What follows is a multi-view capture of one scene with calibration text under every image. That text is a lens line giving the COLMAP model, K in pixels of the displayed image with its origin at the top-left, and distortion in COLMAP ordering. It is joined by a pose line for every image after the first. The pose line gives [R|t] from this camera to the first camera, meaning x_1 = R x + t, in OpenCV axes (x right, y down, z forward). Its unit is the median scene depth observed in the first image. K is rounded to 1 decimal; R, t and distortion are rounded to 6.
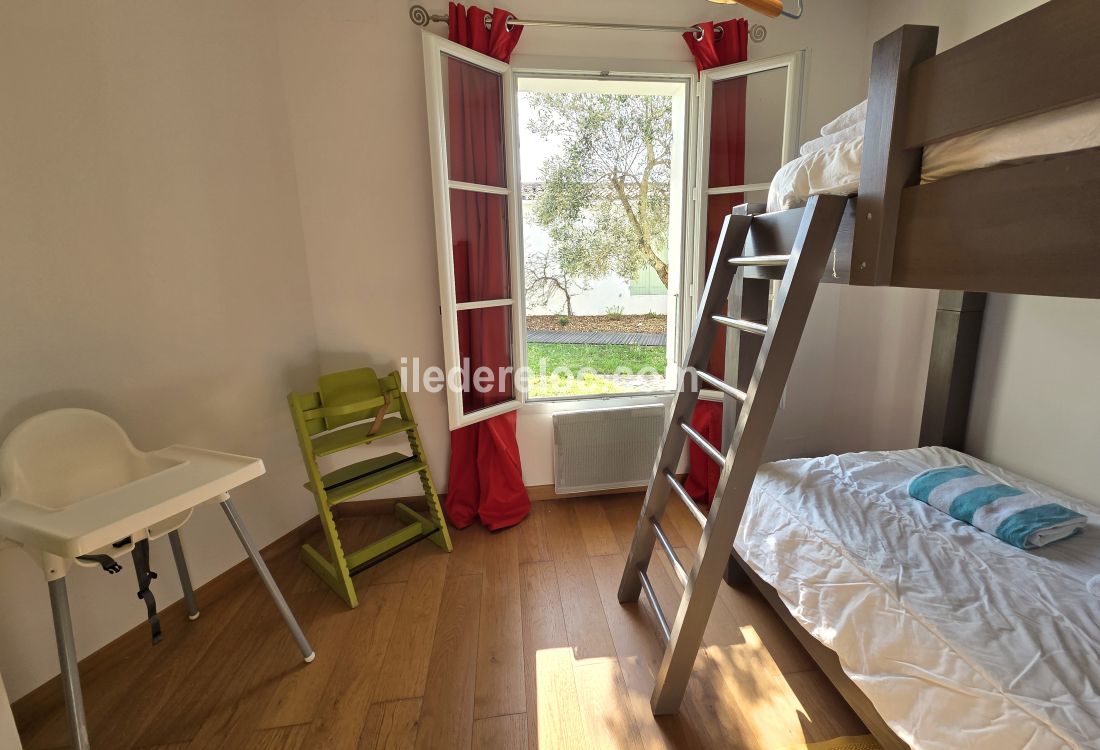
lens RADIAL K [[461.7, 0, 564.5], [0, 461.7, 354.8], [0, 0, 1]] dist [0.006194, -0.000485]
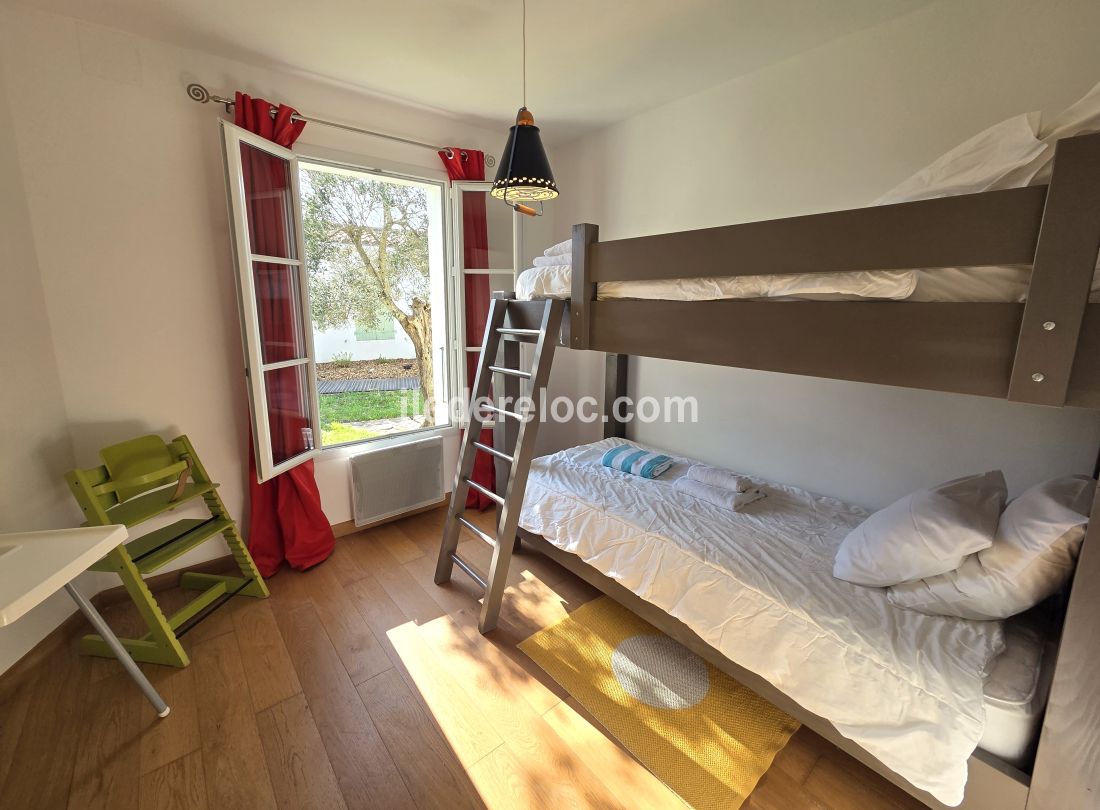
lens RADIAL K [[471.5, 0, 549.2], [0, 471.5, 400.0], [0, 0, 1]] dist [0.003816, 0.000228]
pose [[0.844421, -0.087189, 0.528537, -0.276971], [0.083148, 0.996040, 0.031468, -0.008443], [-0.529187, 0.017375, 0.848327, -0.324388]]
